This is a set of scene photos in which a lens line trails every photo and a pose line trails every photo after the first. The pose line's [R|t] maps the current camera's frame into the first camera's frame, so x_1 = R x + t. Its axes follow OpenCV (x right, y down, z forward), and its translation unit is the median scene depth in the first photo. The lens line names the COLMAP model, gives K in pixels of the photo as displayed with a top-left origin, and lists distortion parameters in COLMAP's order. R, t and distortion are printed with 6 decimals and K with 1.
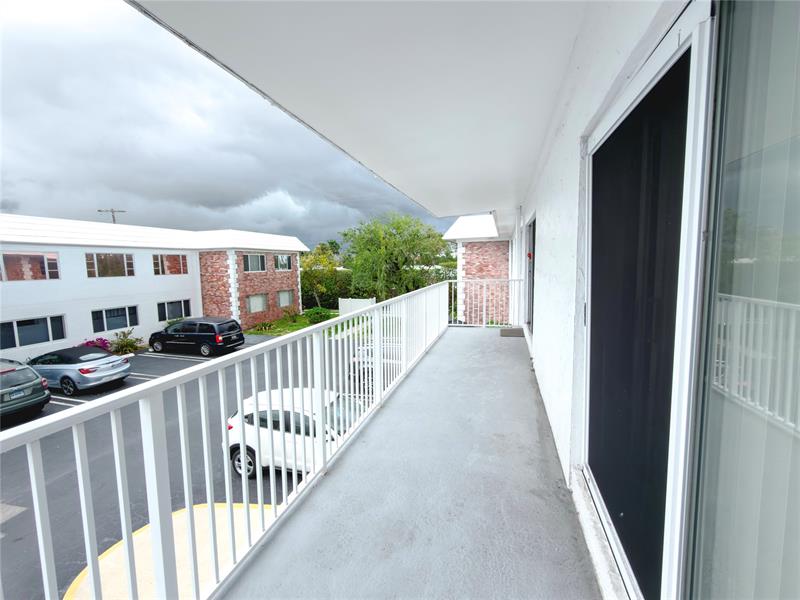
lens RADIAL K [[324.2, 0, 389.2], [0, 324.2, 291.0], [0, 0, 1]] dist [0.000026, 0.000018]
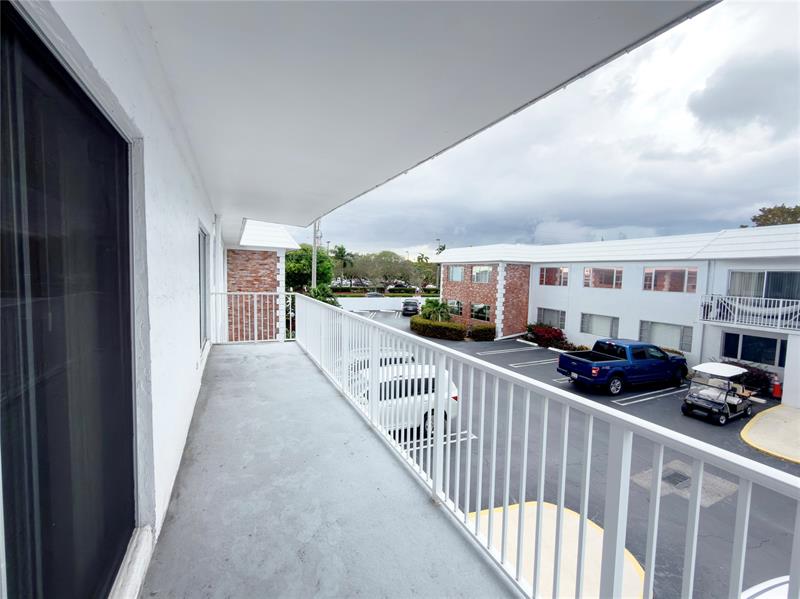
lens RADIAL K [[324.2, 0, 389.2], [0, 324.2, 290.5], [0, 0, 1]] dist [0.000026, 0.000018]
pose [[-0.706402, 0.039252, -0.706722, 0.519947], [-0.075172, 0.988654, 0.130049, -0.145387], [0.703808, 0.144993, -0.695436, 1.448674]]
